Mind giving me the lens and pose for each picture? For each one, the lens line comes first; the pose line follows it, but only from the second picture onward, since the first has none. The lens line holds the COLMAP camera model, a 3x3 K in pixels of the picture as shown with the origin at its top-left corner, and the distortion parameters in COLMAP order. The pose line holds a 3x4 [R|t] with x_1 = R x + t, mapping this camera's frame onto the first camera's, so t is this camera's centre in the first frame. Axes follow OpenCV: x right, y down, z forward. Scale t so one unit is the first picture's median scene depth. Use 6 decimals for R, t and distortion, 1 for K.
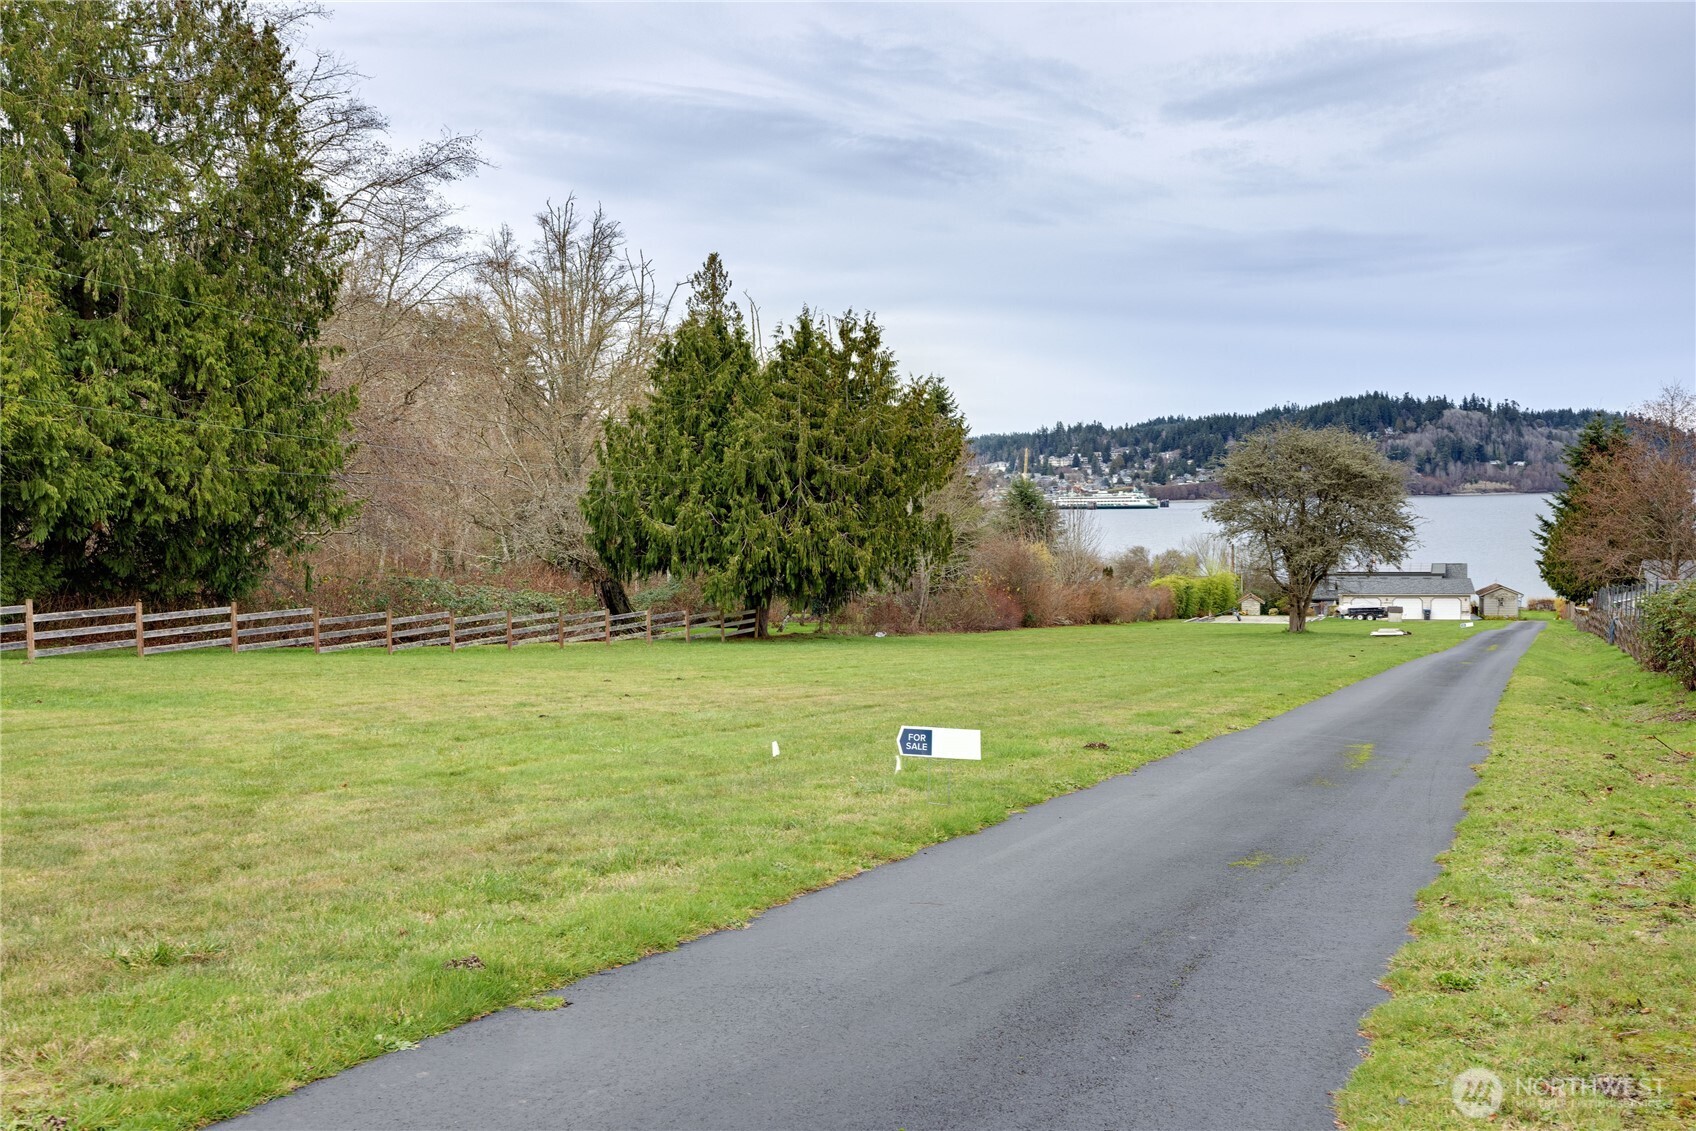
lens RADIAL K [[1558.8, 0, 850.5], [0, 1558.8, 569.3], [0, 0, 1]] dist [-0.012034, 0.000000]
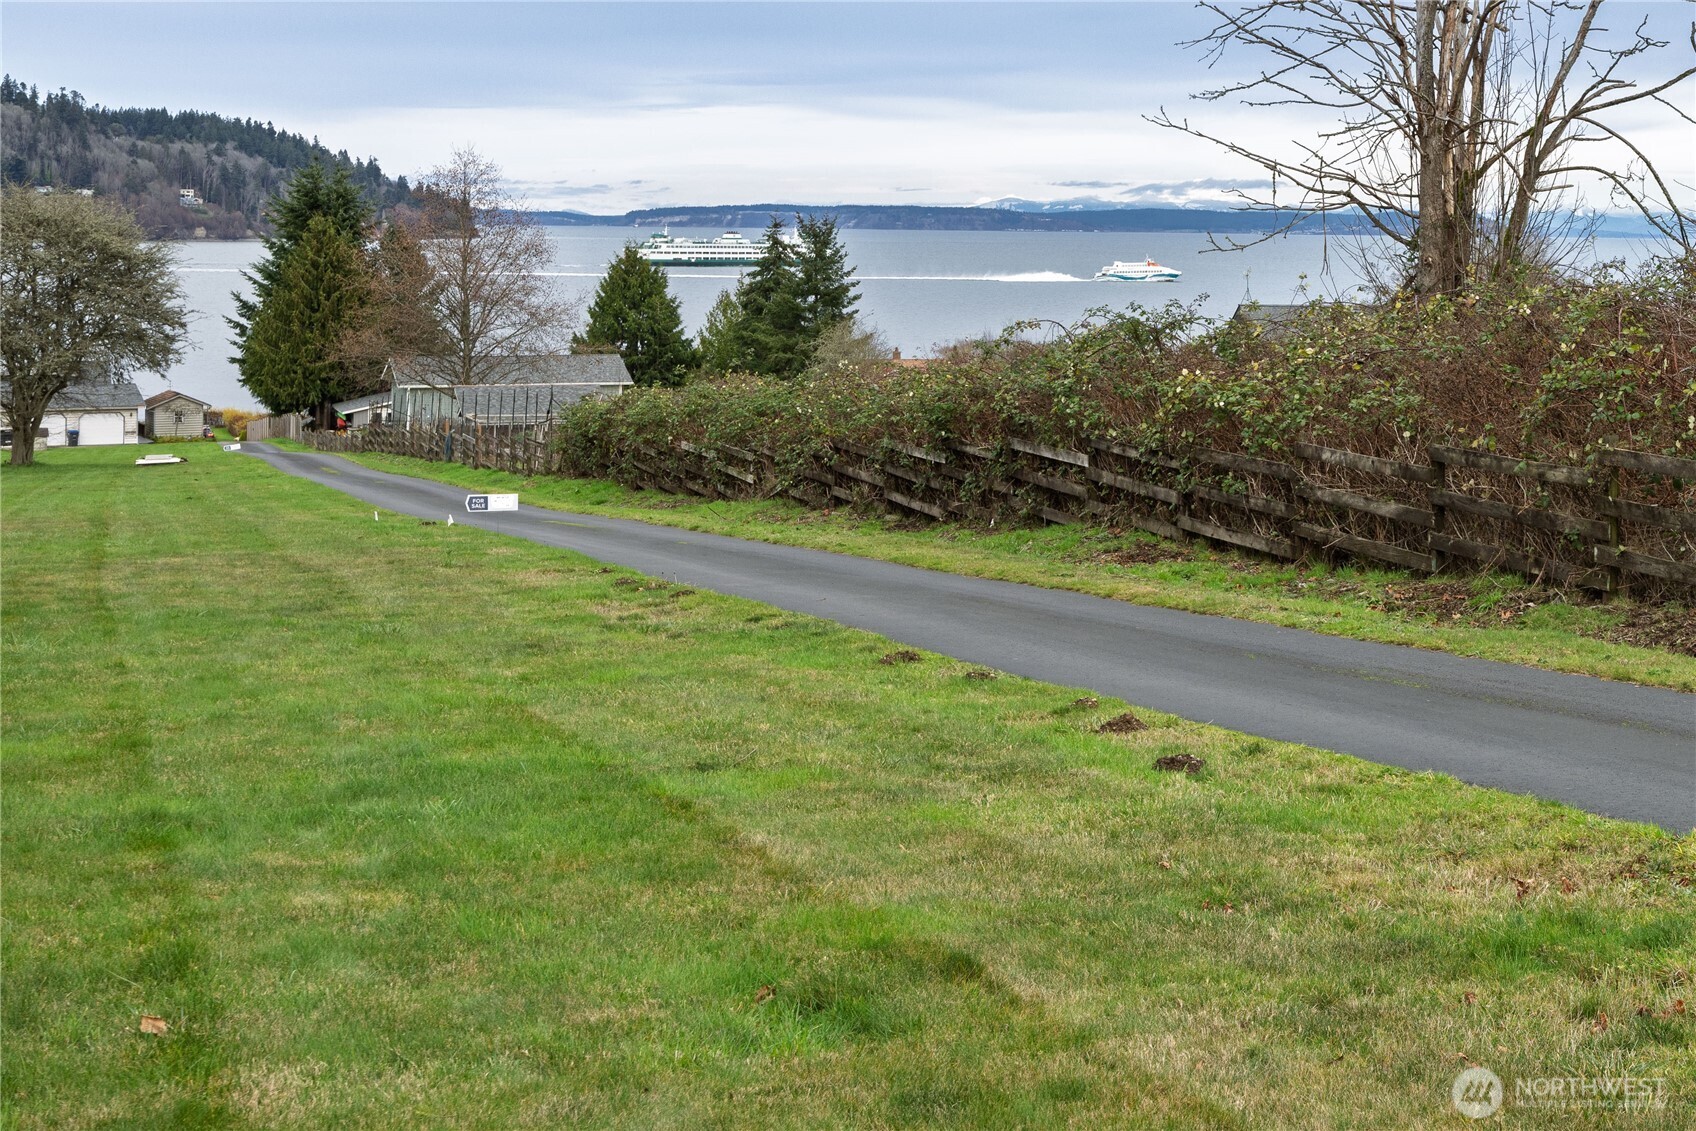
lens RADIAL K [[1558.8, 0, 848.8], [0, 1558.8, 565.5], [0, 0, 1]] dist [-0.012034, 0.000000]
pose [[0.803272, -0.083649, 0.589710, 0.239347], [0.015803, 0.992734, 0.119291, 0.008696], [-0.595403, -0.086504, 0.798757, 0.248885]]
